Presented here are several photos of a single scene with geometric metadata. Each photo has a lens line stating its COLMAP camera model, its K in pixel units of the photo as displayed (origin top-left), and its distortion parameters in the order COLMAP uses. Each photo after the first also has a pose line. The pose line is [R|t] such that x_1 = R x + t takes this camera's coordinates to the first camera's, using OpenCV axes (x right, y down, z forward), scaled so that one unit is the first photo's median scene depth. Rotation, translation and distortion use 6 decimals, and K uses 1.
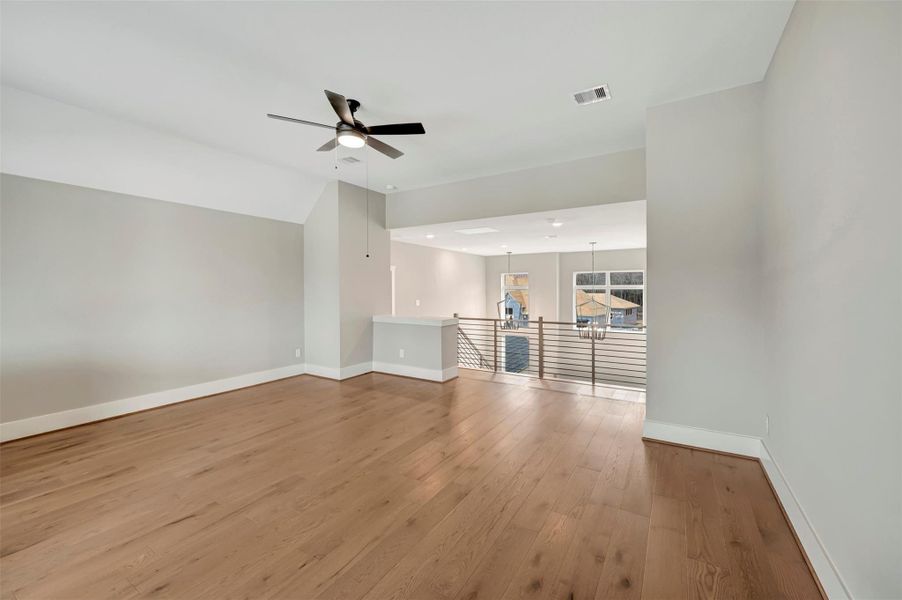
lens RADIAL K [[356.2, 0, 454.4], [0, 356.2, 293.6], [0, 0, 1]] dist [-0.001030, -0.000094]
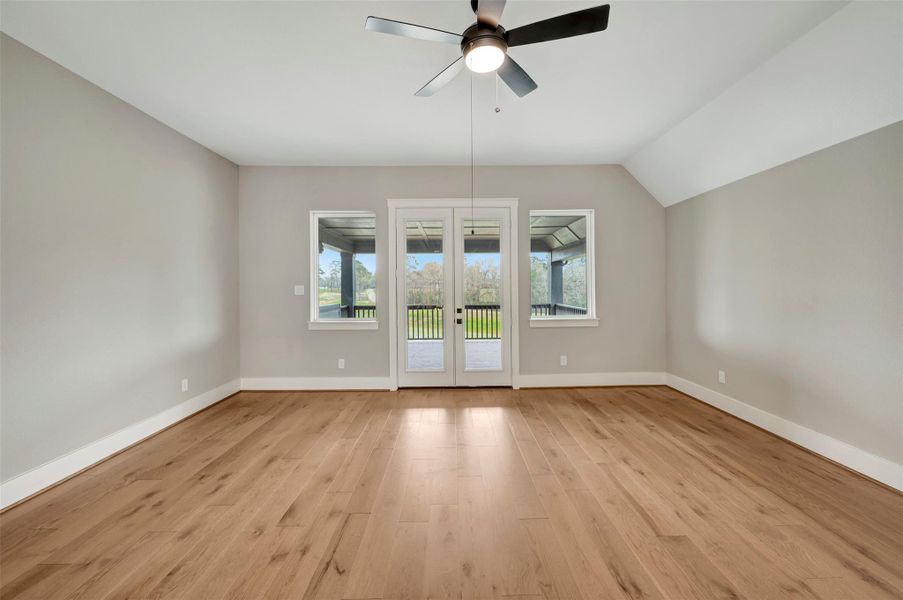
lens RADIAL K [[356.6, 0, 454.9], [0, 356.6, 293.6], [0, 0, 1]] dist [-0.001030, -0.000094]
pose [[-0.840772, 0.022066, -0.540940, 0.116671], [0.007114, 0.999533, 0.029715, -0.018436], [0.541343, 0.021135, -0.840536, 1.616934]]
